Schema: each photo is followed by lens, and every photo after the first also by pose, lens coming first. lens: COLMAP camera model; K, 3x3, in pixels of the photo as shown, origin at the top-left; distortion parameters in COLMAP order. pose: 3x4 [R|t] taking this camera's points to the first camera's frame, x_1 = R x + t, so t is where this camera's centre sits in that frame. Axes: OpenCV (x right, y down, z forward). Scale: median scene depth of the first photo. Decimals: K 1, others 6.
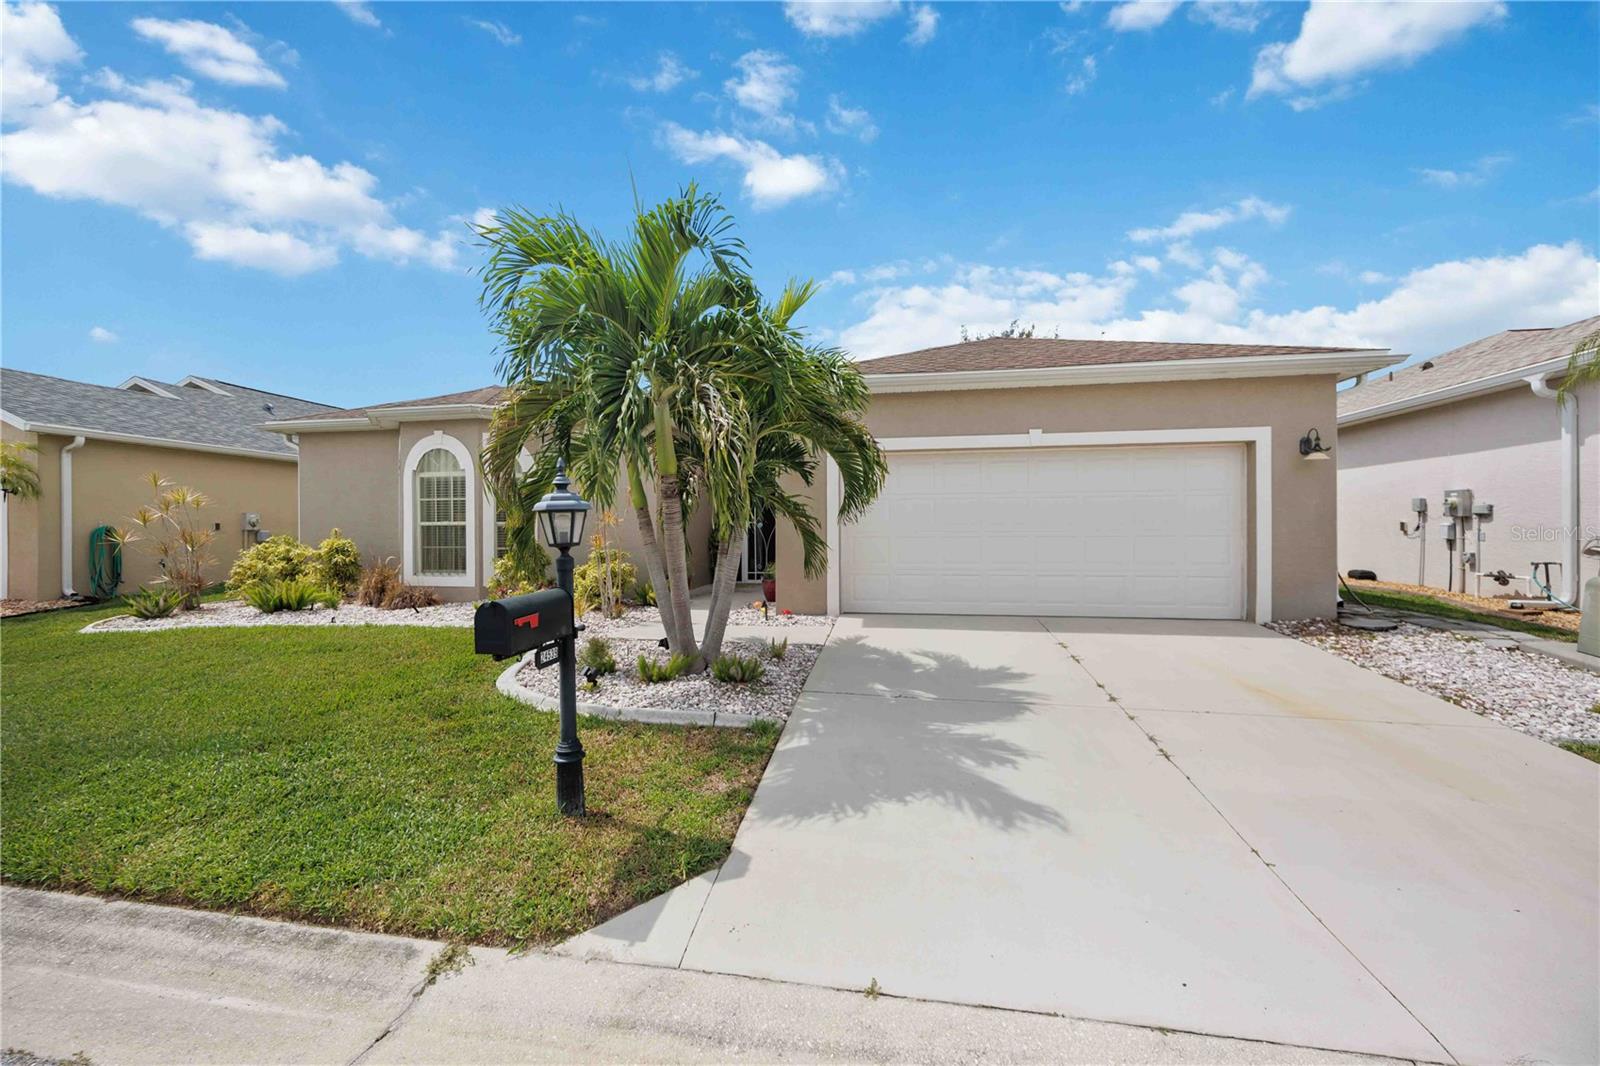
lens RADIAL K [[614.1, 0, 800.0], [0, 614.1, 533.0], [0, 0, 1]] dist [0.000019, -0.000107]
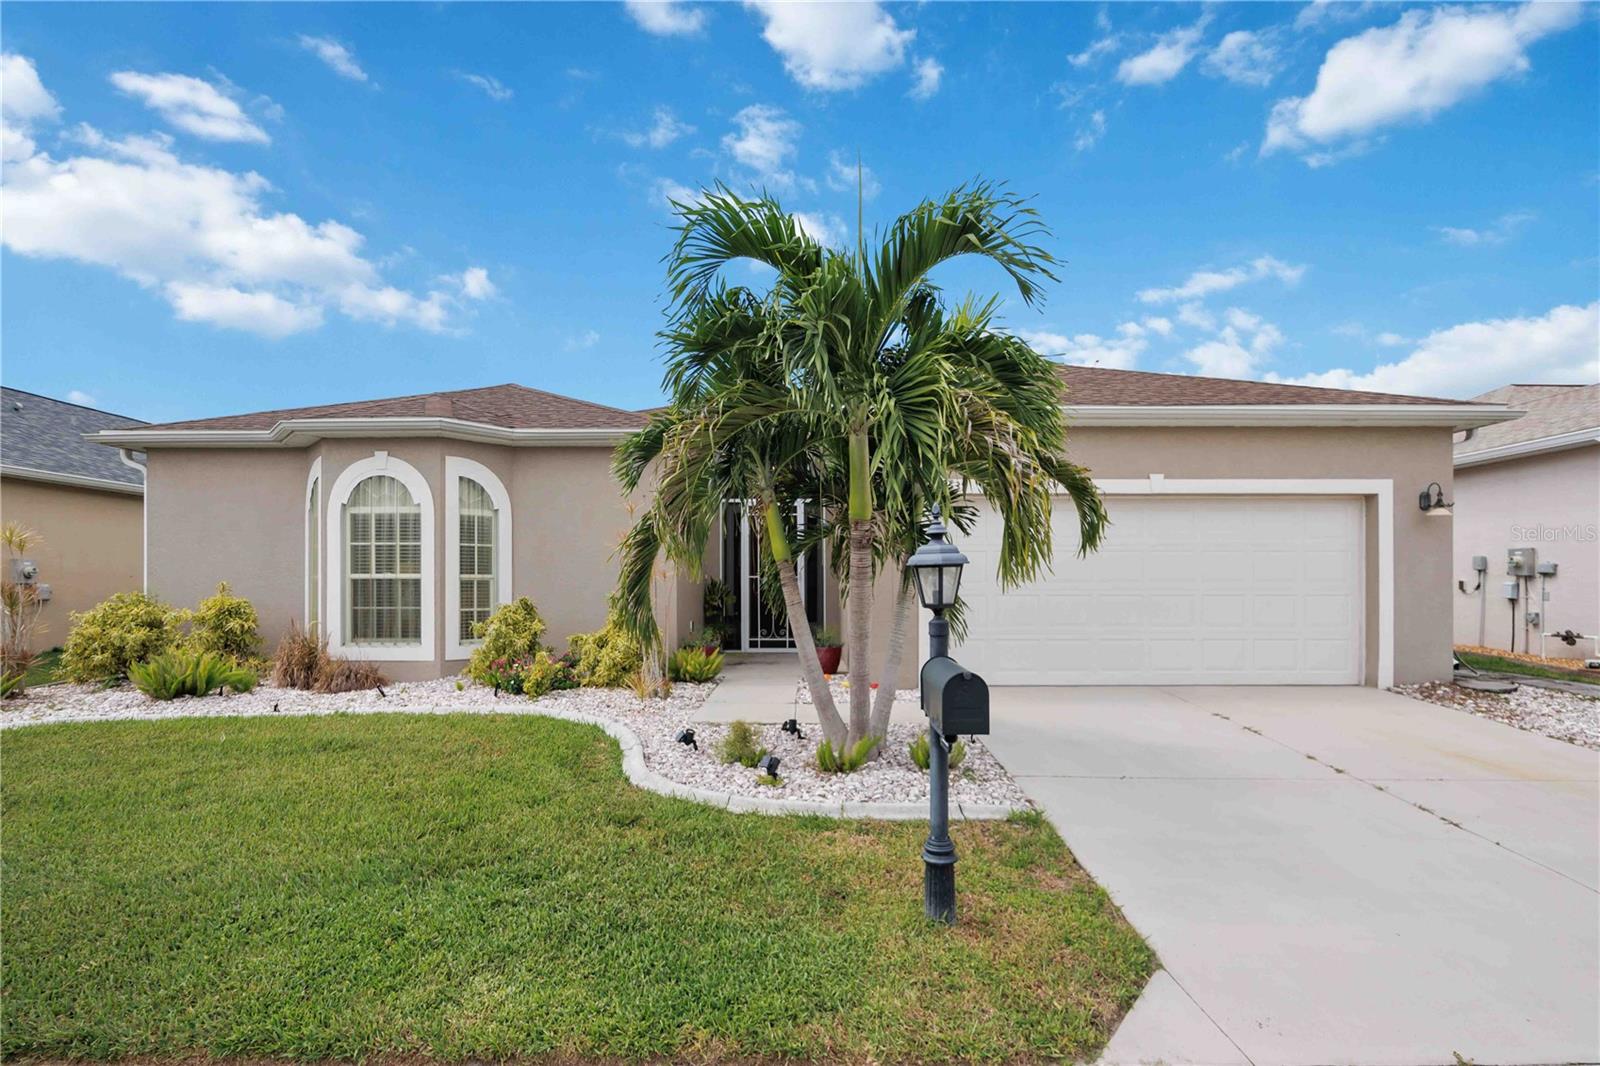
lens RADIAL K [[772.8, 0, 804.2], [0, 772.8, 588.0], [0, 0, 1]] dist [-0.008817, -0.001092]
pose [[0.985319, 0.003534, 0.170685, -0.286110], [-0.003272, 0.999993, -0.001813, -0.001015], [-0.170690, 0.001227, 0.985324, -0.005974]]
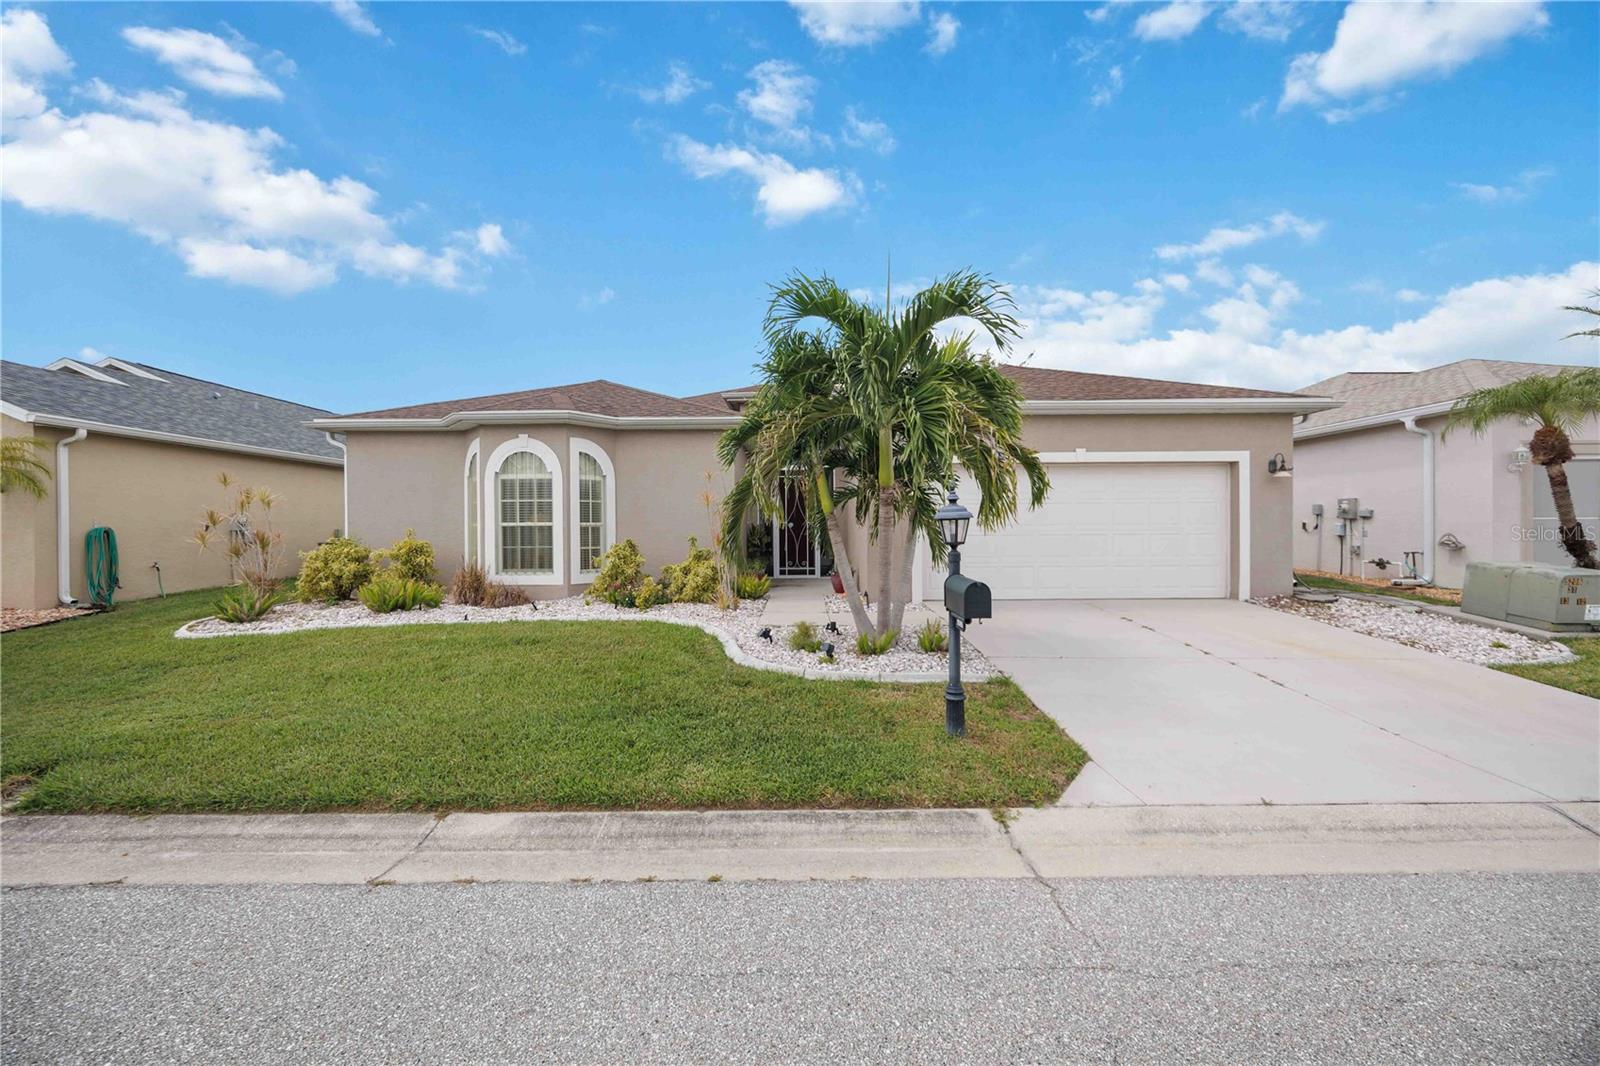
lens RADIAL K [[614.1, 0, 800.0], [0, 614.1, 533.0], [0, 0, 1]] dist [0.000019, -0.000107]
pose [[0.984248, -0.003209, 0.176765, -0.370198], [0.002470, 0.999987, 0.004399, -0.004465], [-0.176776, -0.003893, 0.984243, -0.114509]]
